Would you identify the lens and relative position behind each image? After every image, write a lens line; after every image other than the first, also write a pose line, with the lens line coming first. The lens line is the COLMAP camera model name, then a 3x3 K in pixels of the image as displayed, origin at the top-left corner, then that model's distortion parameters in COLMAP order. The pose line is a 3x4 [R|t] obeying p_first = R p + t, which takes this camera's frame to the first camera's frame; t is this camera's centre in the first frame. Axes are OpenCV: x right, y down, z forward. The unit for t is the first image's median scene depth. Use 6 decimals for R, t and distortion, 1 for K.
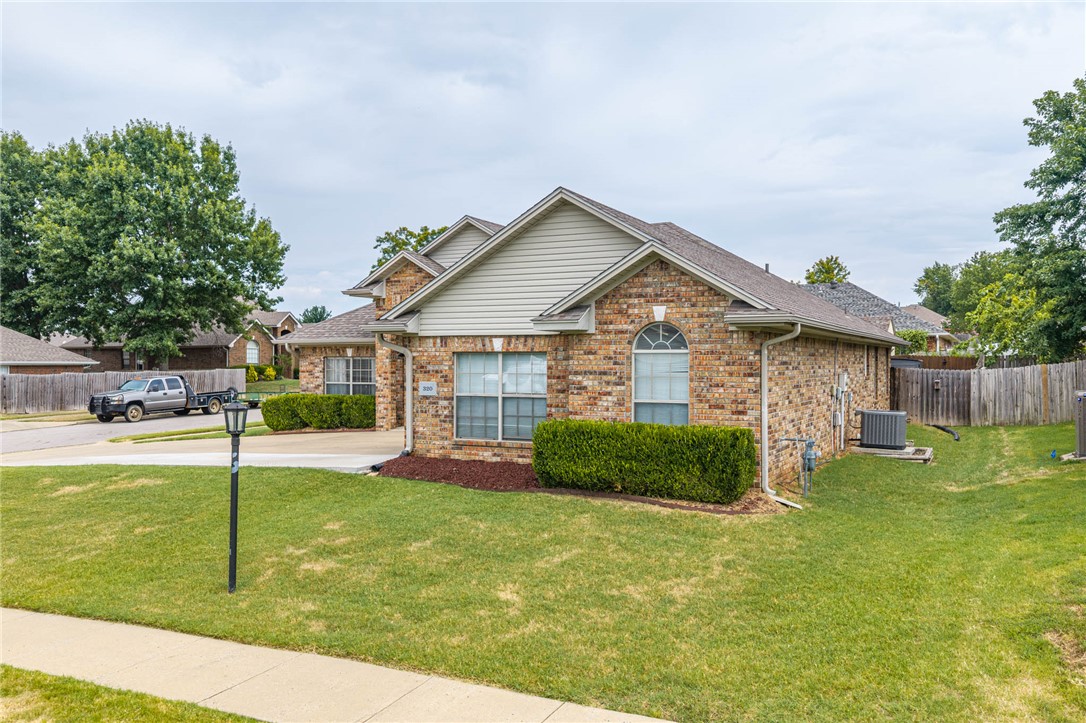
lens RADIAL K [[899.7, 0, 546.9], [0, 899.7, 359.8], [0, 0, 1]] dist [0.016174, -0.014700]
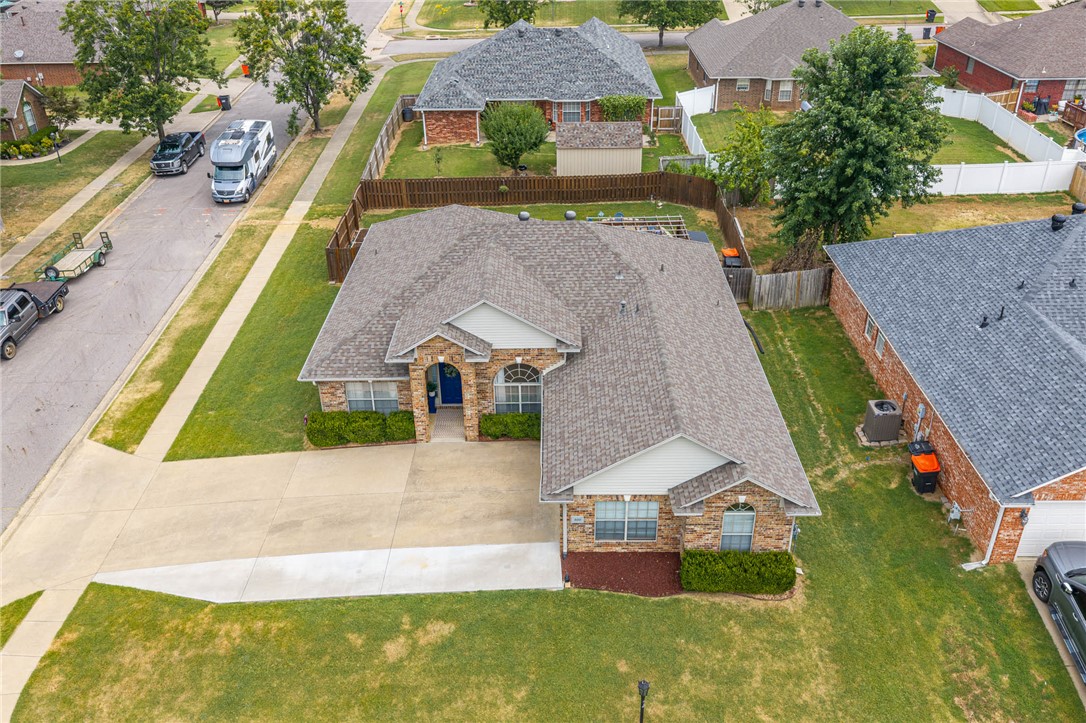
lens RADIAL K [[899.7, 0, 546.9], [0, 899.7, 359.8], [0, 0, 1]] dist [0.016174, -0.014700]
pose [[0.898532, -0.226412, 0.376002, -0.761106], [0.010802, 0.867825, 0.496753, -1.074601], [-0.438774, -0.442287, 0.782214, -0.131087]]
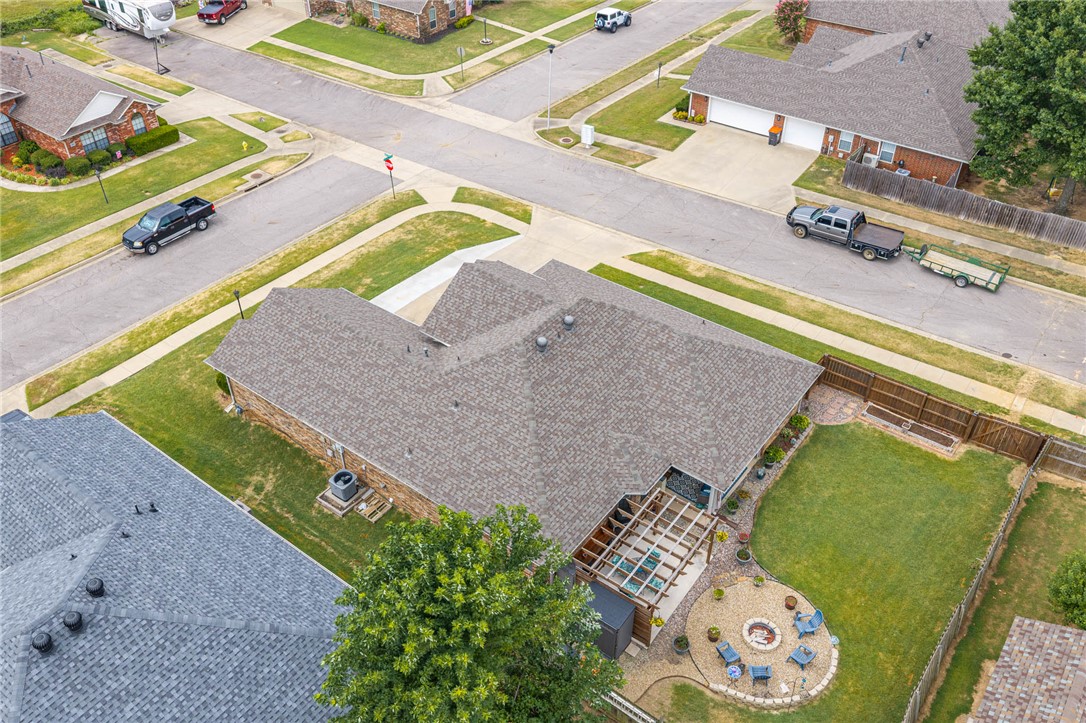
lens RADIAL K [[897.2, 0, 547.3], [0, 897.2, 362.4], [0, 0, 1]] dist [0.027674, -0.050089]
pose [[-0.183511, 0.620143, -0.762723, 2.017565], [0.004058, 0.776371, 0.630263, -1.671550], [0.983009, 0.112565, -0.144989, 2.137568]]
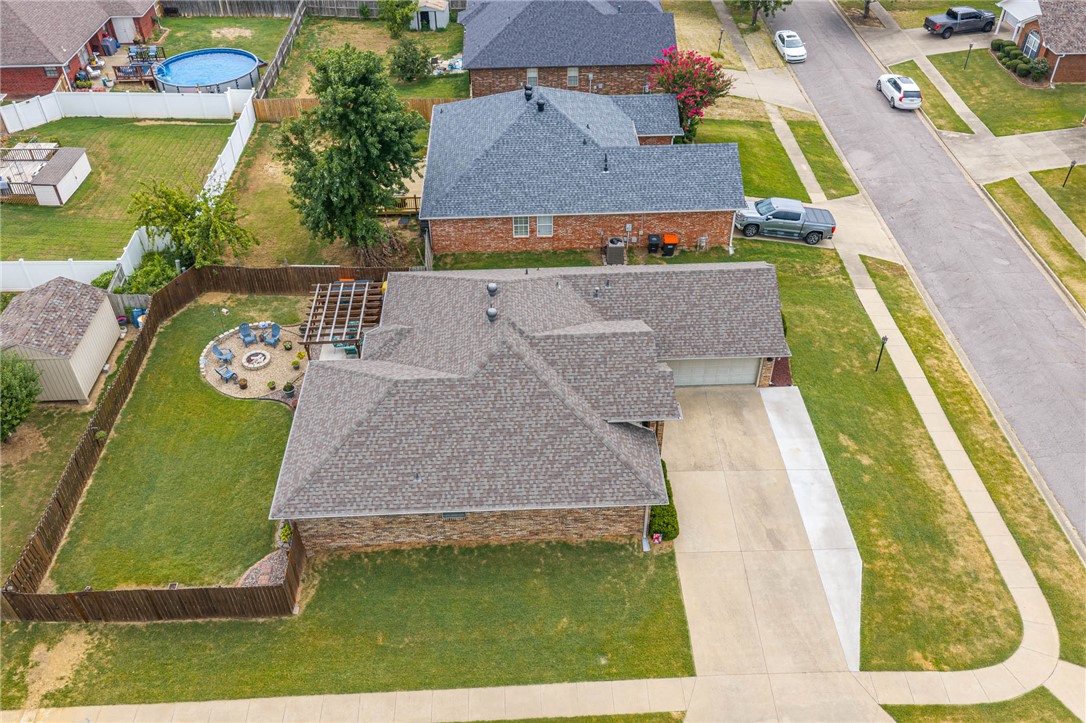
lens RADIAL K [[899.7, 0, 546.9], [0, 899.7, 359.8], [0, 0, 1]] dist [0.016174, -0.014700]
pose [[-0.481919, -0.554670, 0.678303, -1.664951], [0.002043, 0.773415, 0.633897, -1.700684], [-0.876214, 0.306872, -0.371590, 2.649157]]
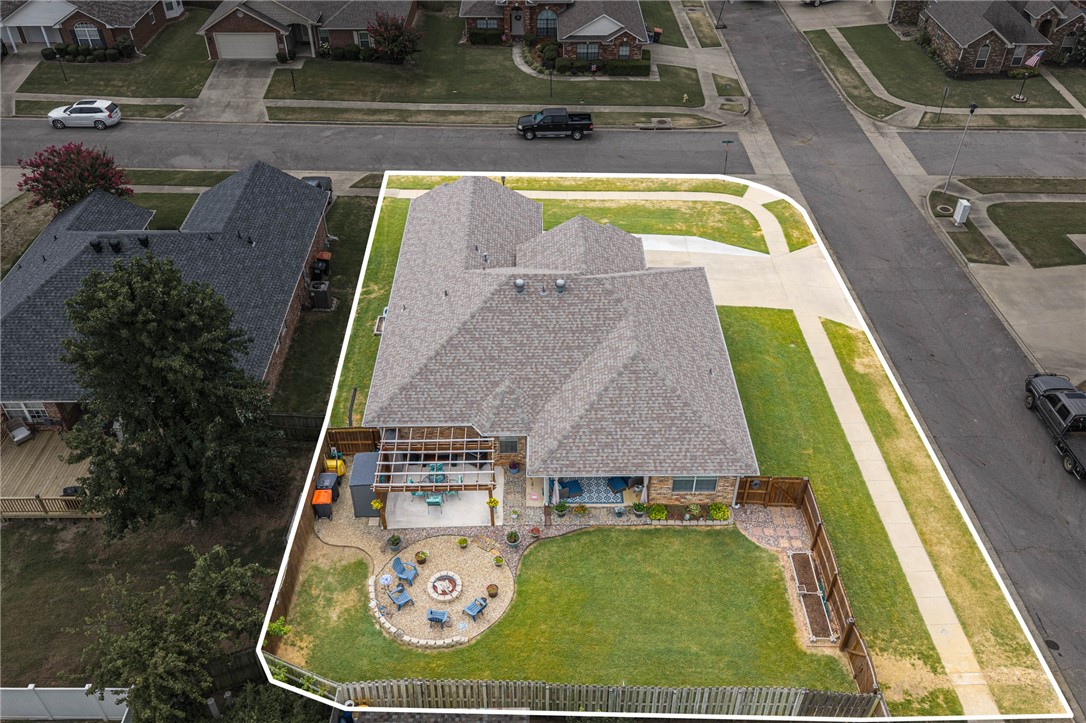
lens RADIAL K [[897.2, 0, 547.3], [0, 897.2, 362.4], [0, 0, 1]] dist [0.027674, -0.050089]
pose [[-0.891303, 0.287352, -0.350726, 1.132192], [0.001034, 0.774816, 0.632186, -1.718637], [0.453408, 0.563106, -0.690893, 3.734500]]
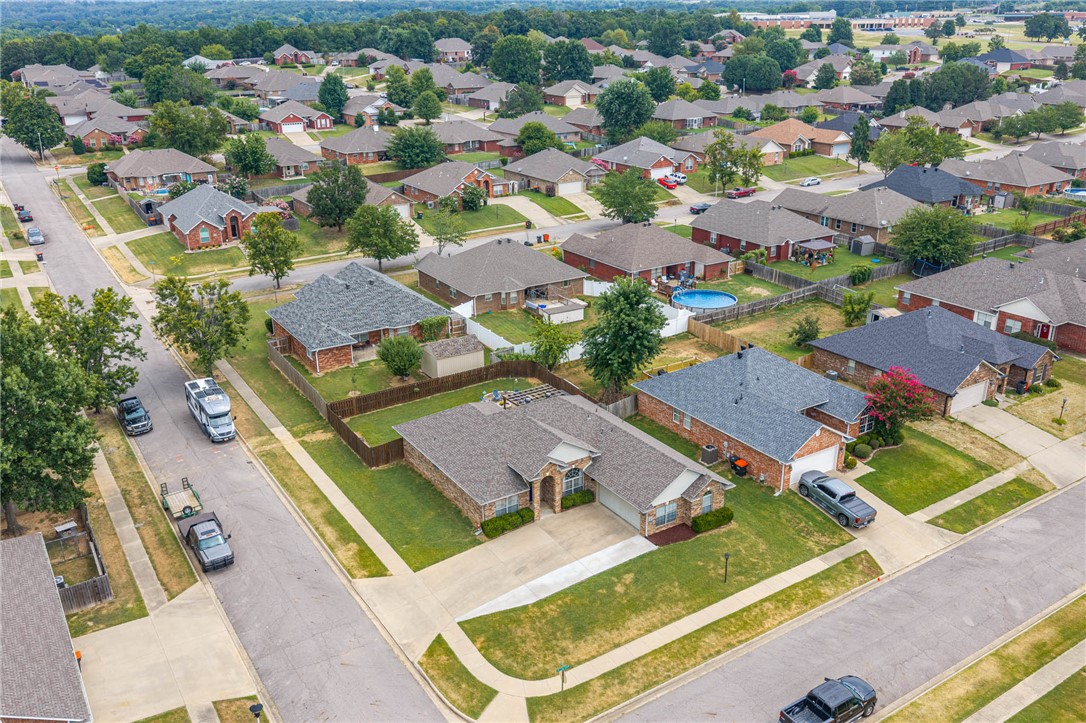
lens RADIAL K [[897.2, 0, 547.3], [0, 897.2, 362.4], [0, 0, 1]] dist [0.027674, -0.050089]
pose [[0.517043, -0.309012, 0.798234, -3.294630], [0.004544, 0.933539, 0.358447, -2.016087], [-0.855947, -0.181705, 0.484084, -0.349621]]
